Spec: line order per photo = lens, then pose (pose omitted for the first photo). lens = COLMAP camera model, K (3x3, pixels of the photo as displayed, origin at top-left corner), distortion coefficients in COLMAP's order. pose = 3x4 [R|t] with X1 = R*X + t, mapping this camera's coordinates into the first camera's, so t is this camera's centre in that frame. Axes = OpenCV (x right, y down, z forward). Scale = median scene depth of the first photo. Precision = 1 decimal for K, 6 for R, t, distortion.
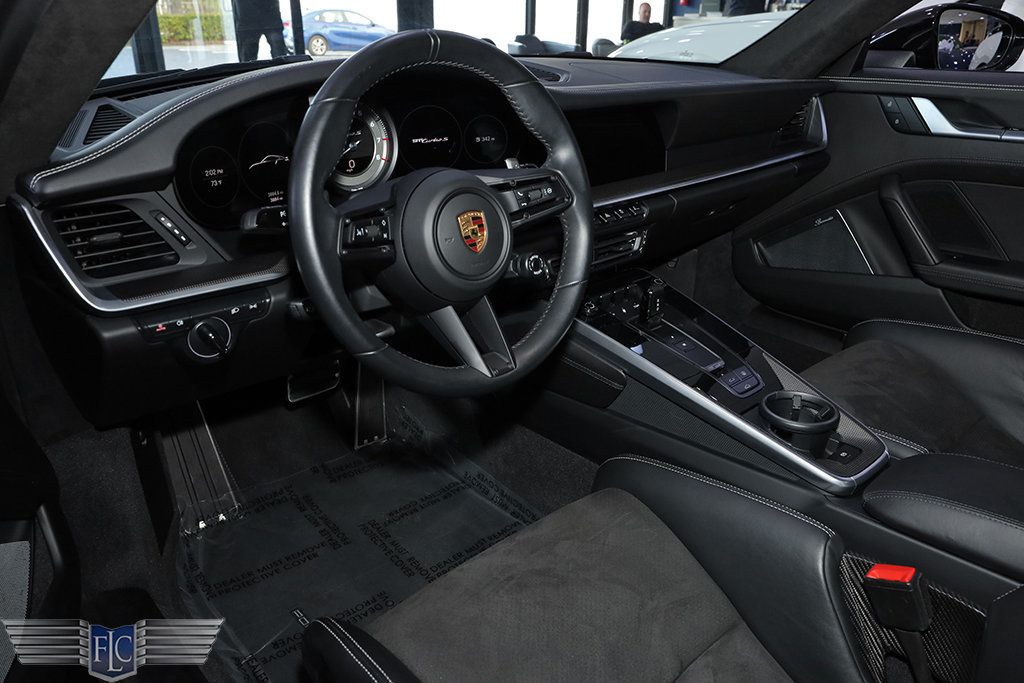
lens RADIAL K [[777.9, 0, 516.7], [0, 777.9, 339.1], [0, 0, 1]] dist [0.002839, 0.000199]
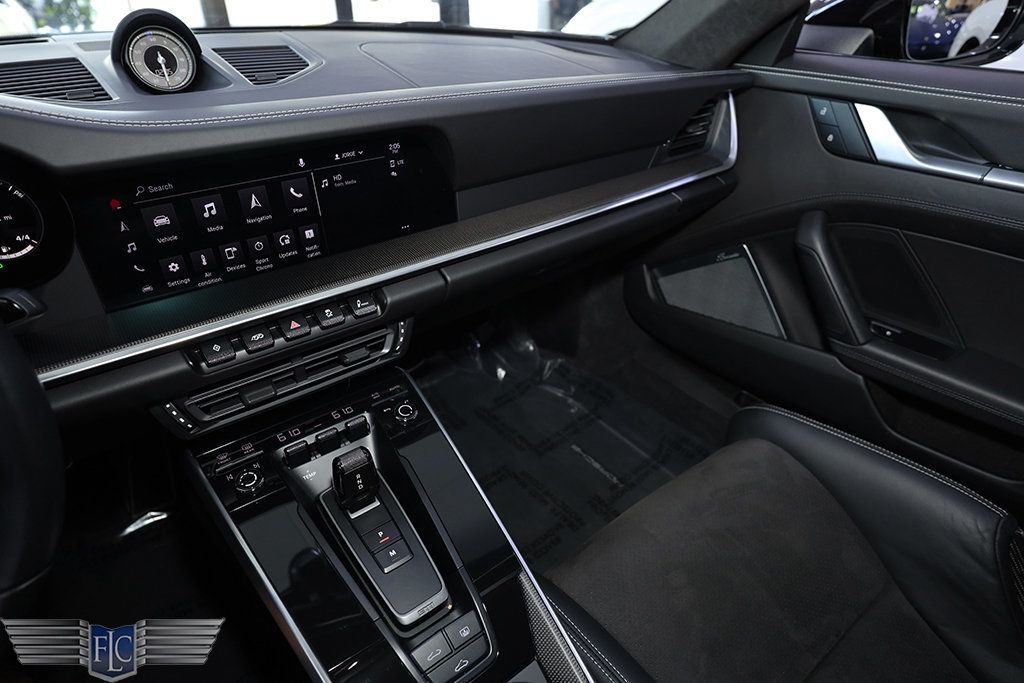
lens RADIAL K [[602.9, 0, 511.6], [0, 602.9, 341.6], [0, 0, 1]] dist [0.006385, 0.001815]
pose [[0.997034, 0.047036, -0.060914, 0.238990], [-0.036613, 0.986087, 0.162149, -0.173216], [0.067693, -0.159437, 0.984884, 0.406571]]
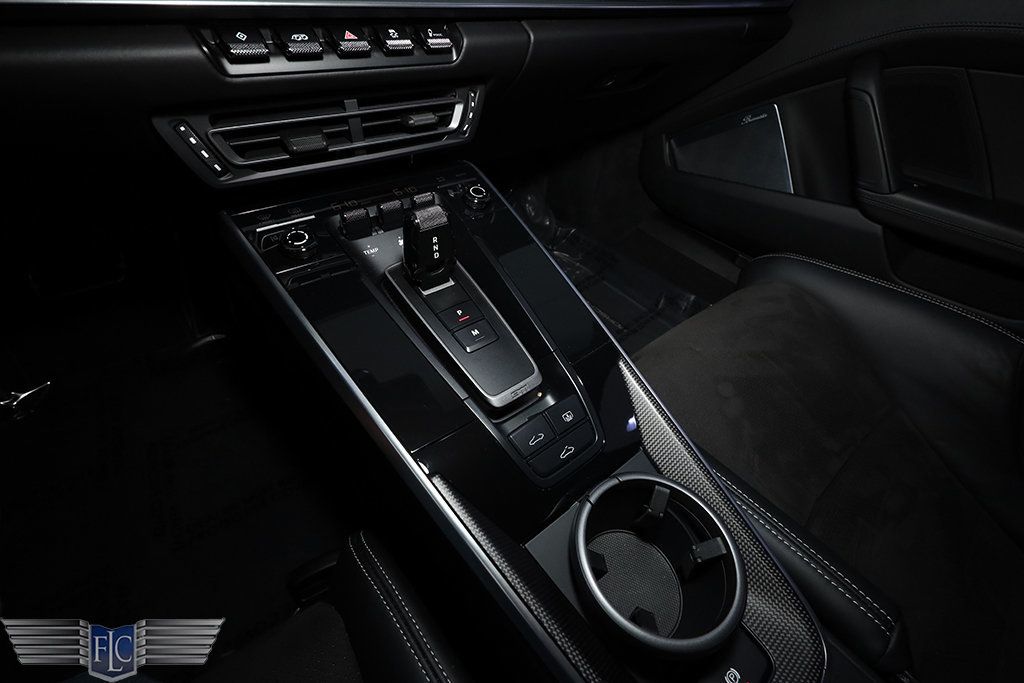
lens RADIAL K [[419.6, 0, 514.8], [0, 419.6, 346.4], [0, 0, 1]] dist [0.008975, -0.000003]
pose [[0.995032, 0.099129, 0.009239, 0.173784], [-0.096133, 0.932506, 0.348125, -0.062144], [0.025894, -0.347284, 0.937403, 0.528391]]
